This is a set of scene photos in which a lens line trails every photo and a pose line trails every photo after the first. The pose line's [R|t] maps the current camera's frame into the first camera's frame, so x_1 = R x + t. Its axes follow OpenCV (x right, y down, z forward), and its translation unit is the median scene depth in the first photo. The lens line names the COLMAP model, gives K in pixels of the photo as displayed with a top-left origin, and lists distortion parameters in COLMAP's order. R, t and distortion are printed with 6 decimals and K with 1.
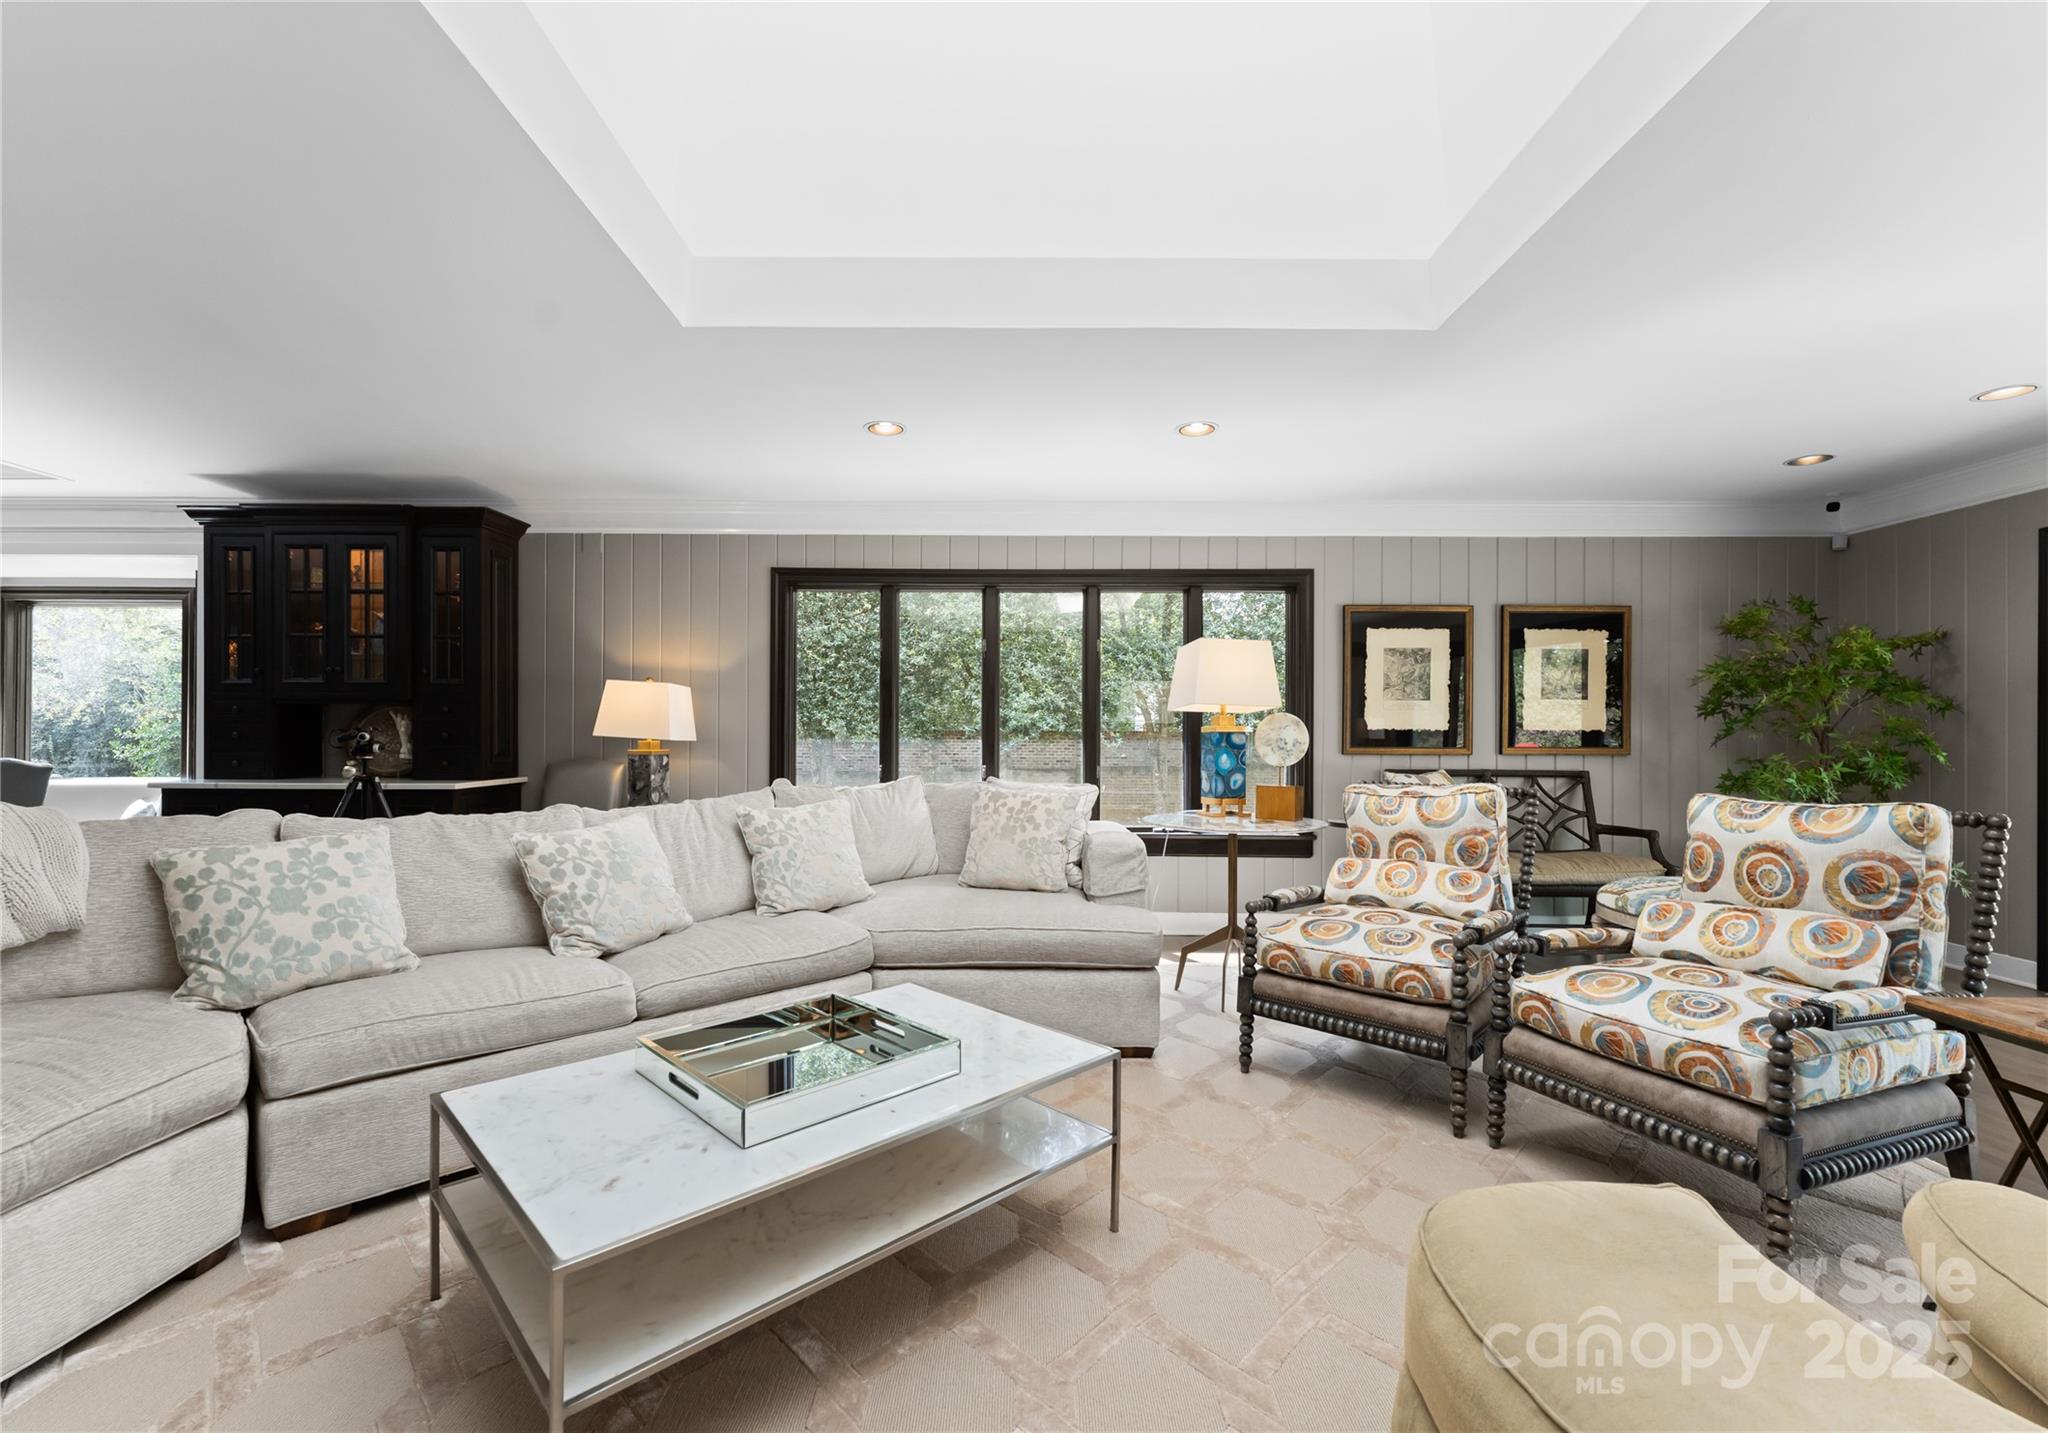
lens RADIAL K [[877.5, 0, 1024.7], [0, 877.5, 749.4], [0, 0, 1]] dist [-0.000225, -0.000016]
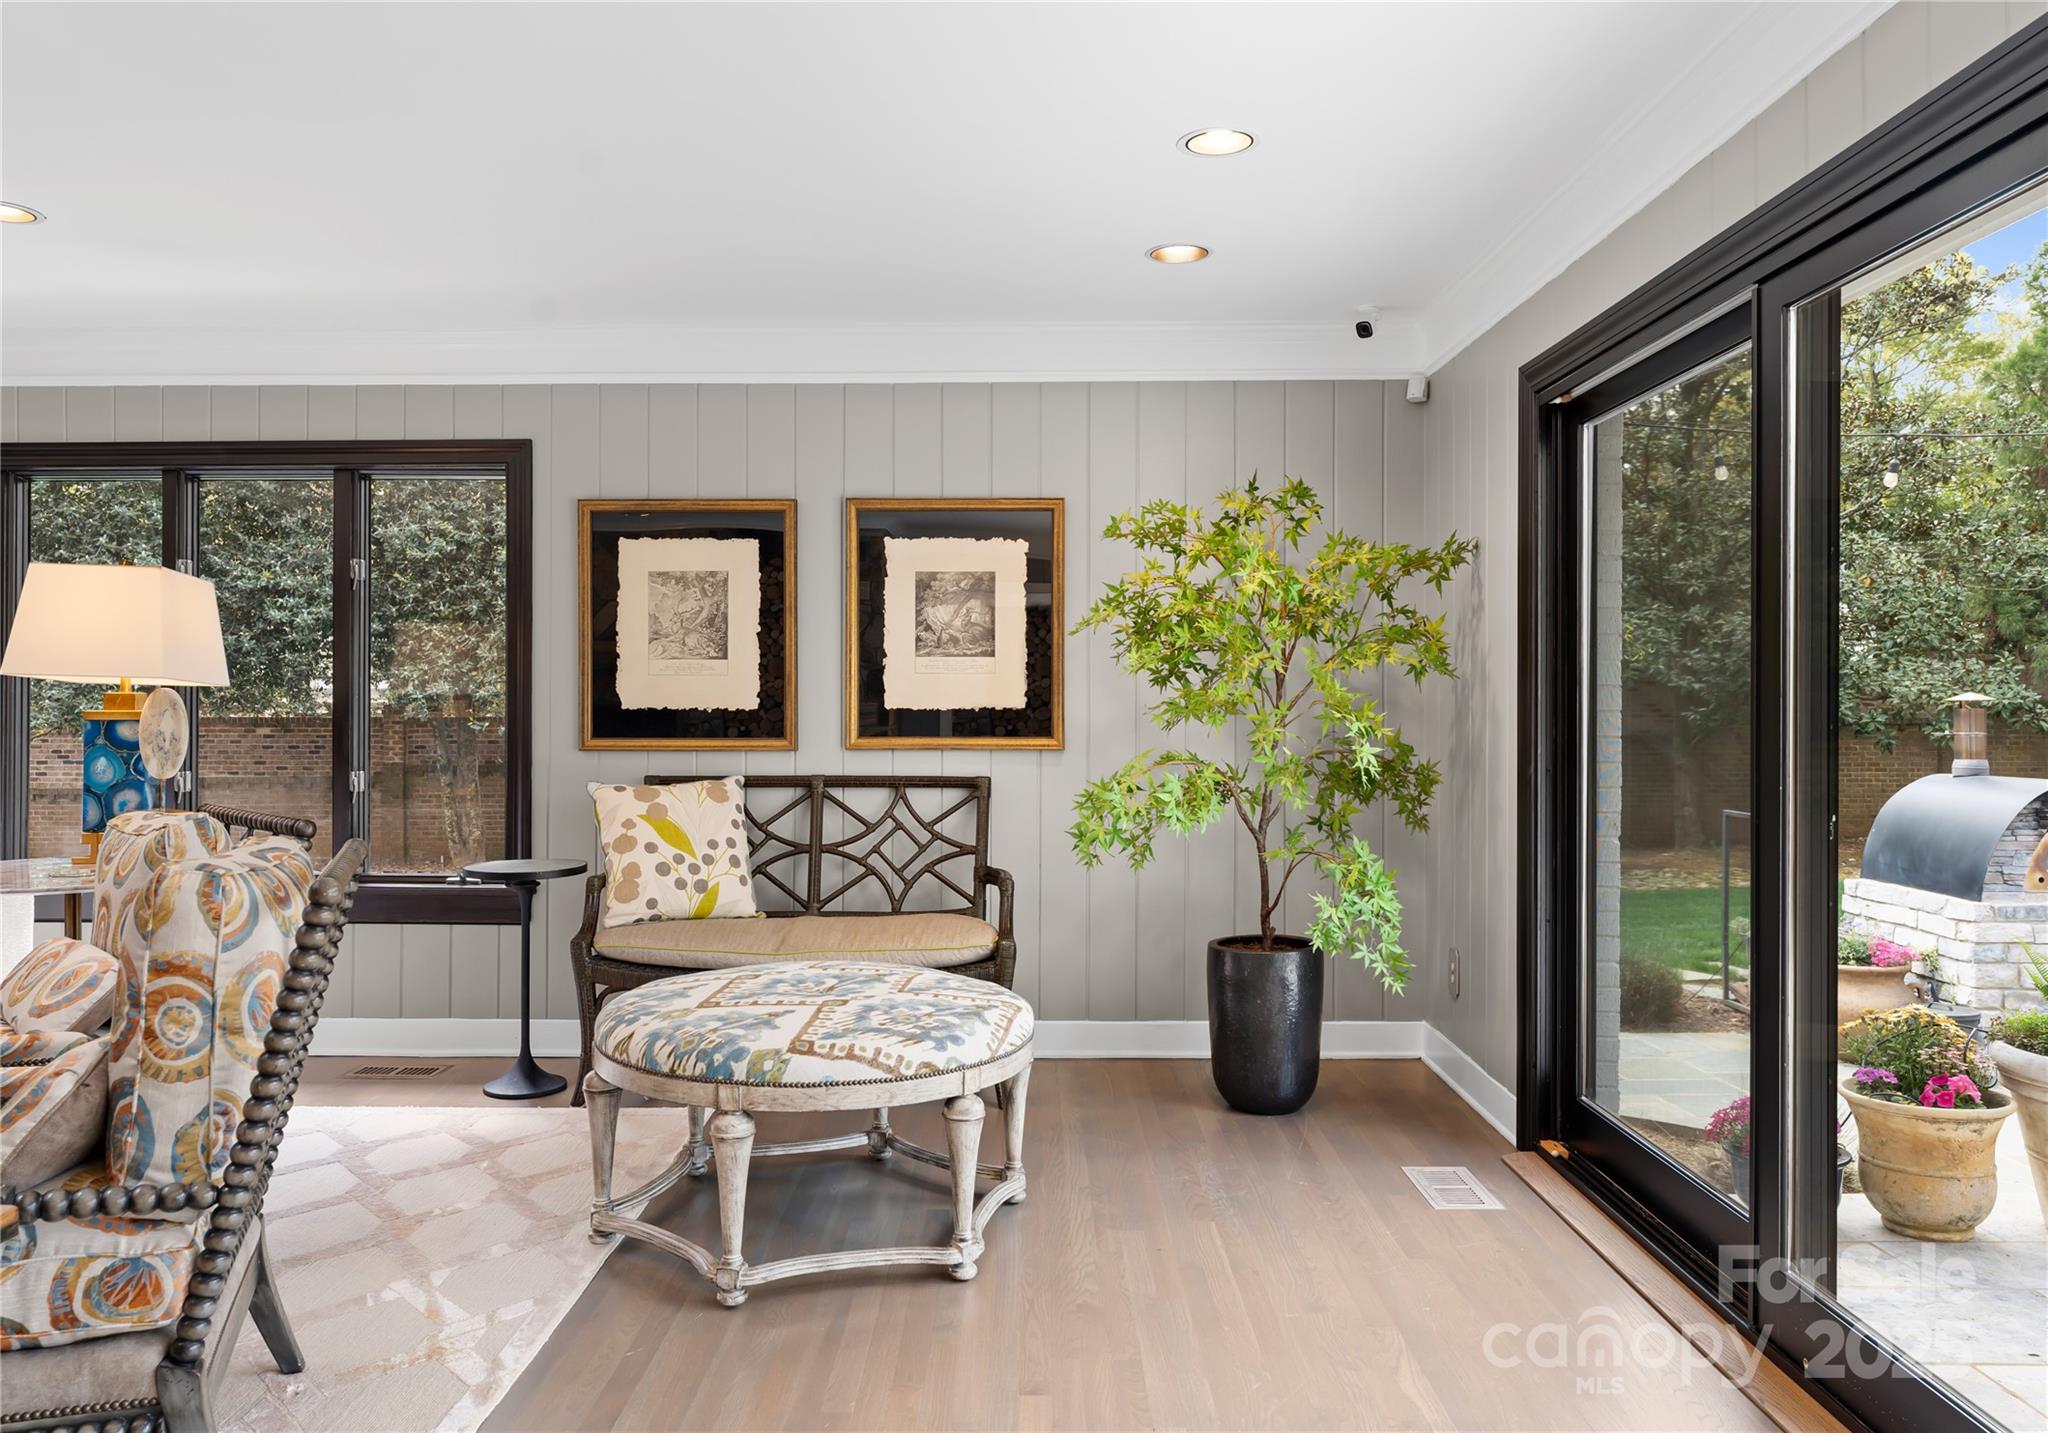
lens RADIAL K [[1458.8, 0, 1024.0], [0, 1458.8, 716.5], [0, 0, 1]] dist [0.000965, -0.000115]
pose [[0.999920, -0.004605, -0.011754, 0.674581], [0.004562, 0.999983, -0.003764, -0.012322], [0.011771, 0.003710, 0.999924, 0.013242]]
